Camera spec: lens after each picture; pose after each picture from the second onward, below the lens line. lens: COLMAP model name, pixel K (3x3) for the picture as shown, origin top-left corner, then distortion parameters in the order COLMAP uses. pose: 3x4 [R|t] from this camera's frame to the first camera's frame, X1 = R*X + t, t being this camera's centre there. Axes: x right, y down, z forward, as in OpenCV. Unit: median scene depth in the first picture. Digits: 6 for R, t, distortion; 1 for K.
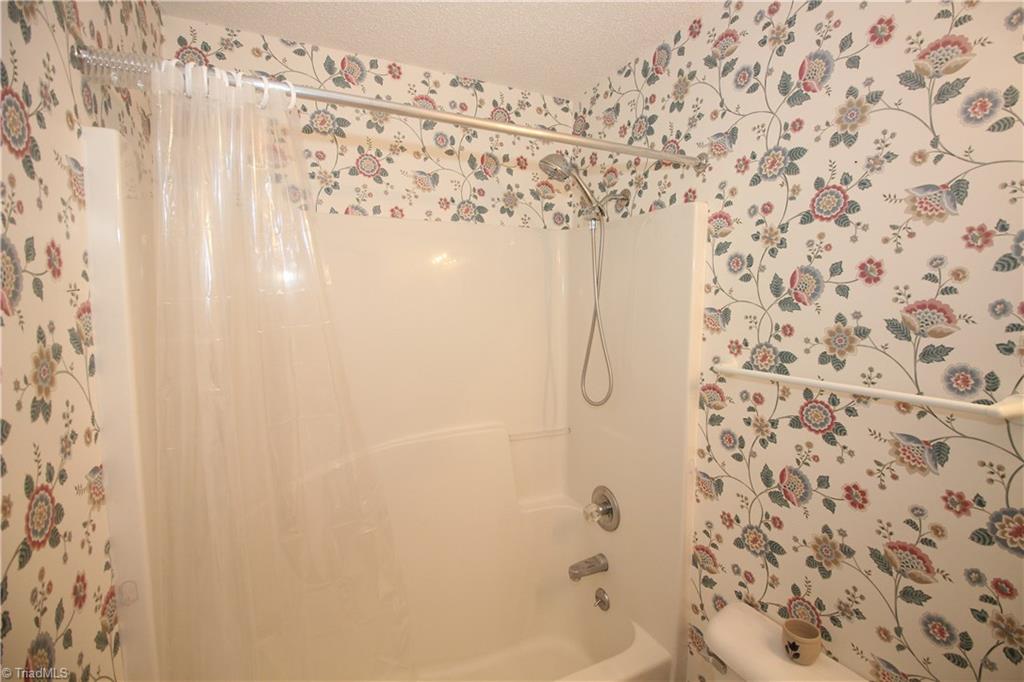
lens RADIAL K [[482.8, 0, 512.0], [0, 482.8, 341.0], [0, 0, 1]] dist [-0.000718, -0.000061]
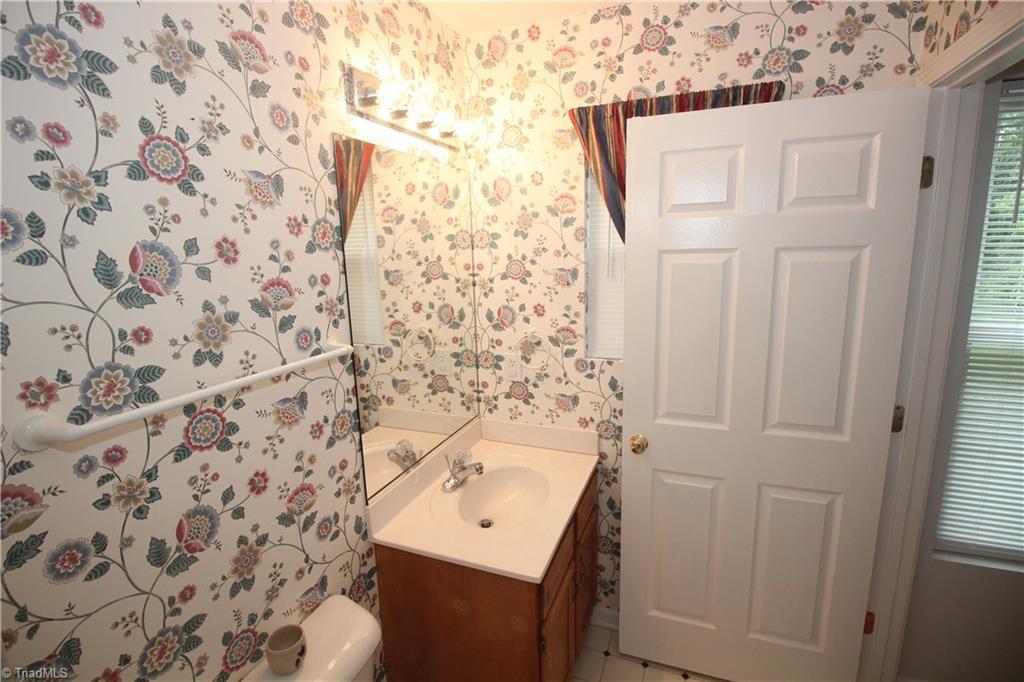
lens RADIAL K [[482.8, 0, 512.0], [0, 482.8, 341.0], [0, 0, 1]] dist [-0.000718, -0.000061]
pose [[-0.669102, -0.130384, 0.731644, -0.301444], [0.089160, 0.963295, 0.253205, -0.153566], [-0.737803, 0.234653, -0.632918, 1.145025]]
